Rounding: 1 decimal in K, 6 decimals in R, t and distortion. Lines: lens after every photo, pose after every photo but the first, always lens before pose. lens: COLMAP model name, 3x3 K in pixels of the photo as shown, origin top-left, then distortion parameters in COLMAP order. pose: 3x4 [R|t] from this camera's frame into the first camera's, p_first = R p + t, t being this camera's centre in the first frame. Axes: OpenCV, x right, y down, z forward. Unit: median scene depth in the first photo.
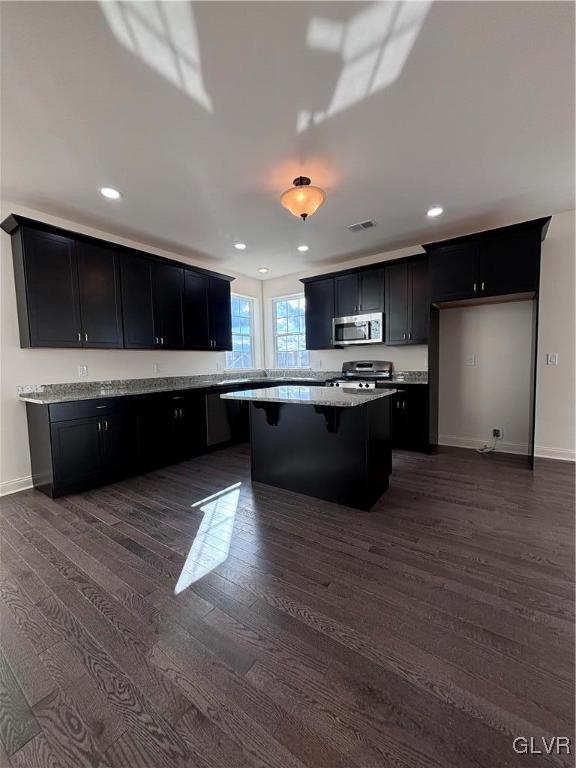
lens RADIAL K [[307.4, 0, 290.4], [0, 307.4, 385.0], [0, 0, 1]] dist [-0.007719, 0.002083]
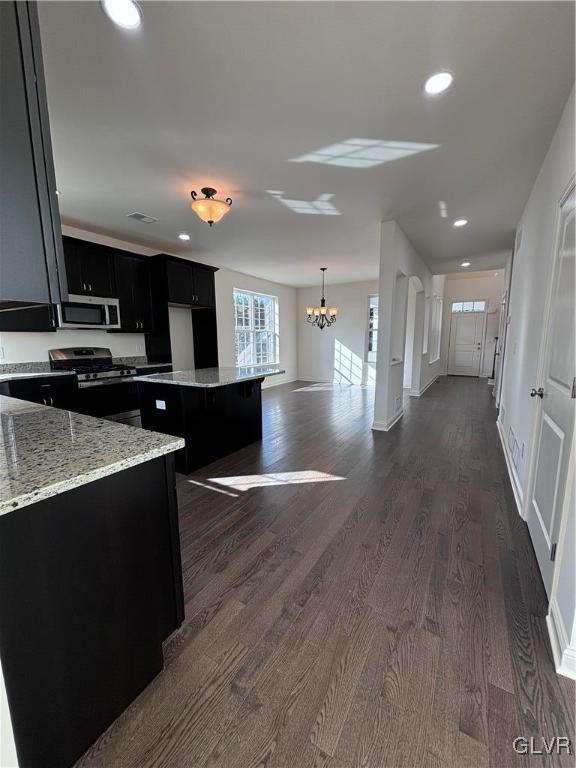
lens RADIAL K [[307.4, 0, 289.3], [0, 307.4, 380.3], [0, 0, 1]] dist [-0.007719, 0.002083]
pose [[-0.078324, -0.111451, 0.990679, -1.238490], [0.084133, 0.989447, 0.117964, -0.070052], [-0.993372, 0.092588, -0.068121, 0.860462]]
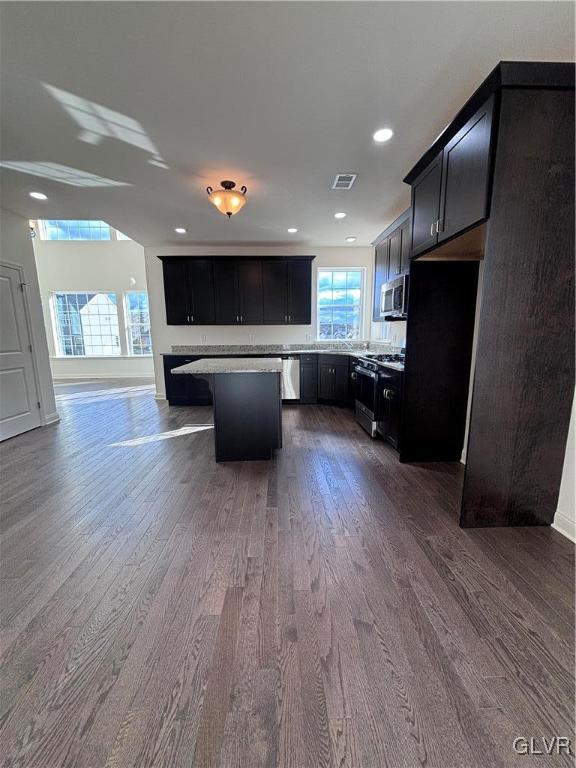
lens RADIAL K [[307.4, 0, 290.7], [0, 307.4, 389.0], [0, 0, 1]] dist [-0.007719, 0.002083]
pose [[0.609632, 0.167470, -0.774792, 1.255187], [-0.067759, 0.984860, 0.159562, -0.095936], [0.789783, -0.044775, 0.611750, 0.445536]]
